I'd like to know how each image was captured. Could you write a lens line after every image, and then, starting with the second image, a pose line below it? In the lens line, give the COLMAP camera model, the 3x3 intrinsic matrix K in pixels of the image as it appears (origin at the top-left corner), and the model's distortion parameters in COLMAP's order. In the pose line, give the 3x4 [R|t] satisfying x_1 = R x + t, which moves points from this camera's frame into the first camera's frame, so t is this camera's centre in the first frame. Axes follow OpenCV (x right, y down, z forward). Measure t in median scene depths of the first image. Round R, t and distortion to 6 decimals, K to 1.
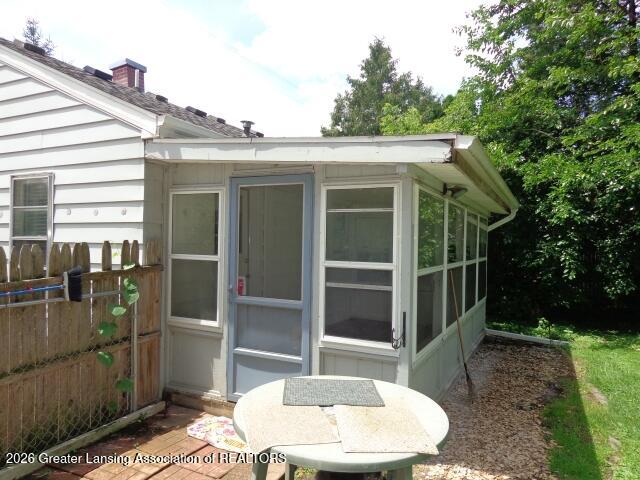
lens RADIAL K [[448.7, 0, 324.4], [0, 448.7, 241.4], [0, 0, 1]] dist [0.000313, -0.000239]
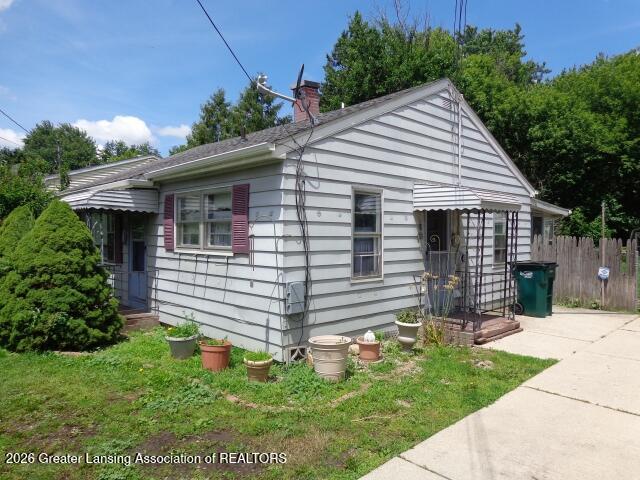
lens RADIAL K [[448.7, 0, 324.4], [0, 448.7, 241.4], [0, 0, 1]] dist [0.000313, -0.000239]
pose [[0.350348, -0.027064, 0.936228, -2.396805], [0.013118, 0.999626, 0.023988, -0.025156], [-0.936528, 0.003877, 0.350572, 0.771196]]
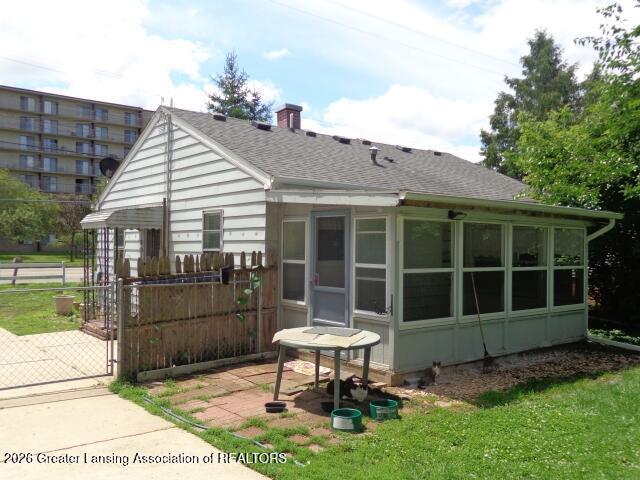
lens RADIAL K [[569.7, 0, 320.0], [0, 569.7, 240.0], [0, 0, 1]] dist [-0.043514, -0.001439]
pose [[0.903488, -0.012623, -0.428428, 0.681721], [0.004756, 0.999800, -0.019428, -0.001849], [0.428587, 0.015515, 0.903367, -0.810827]]
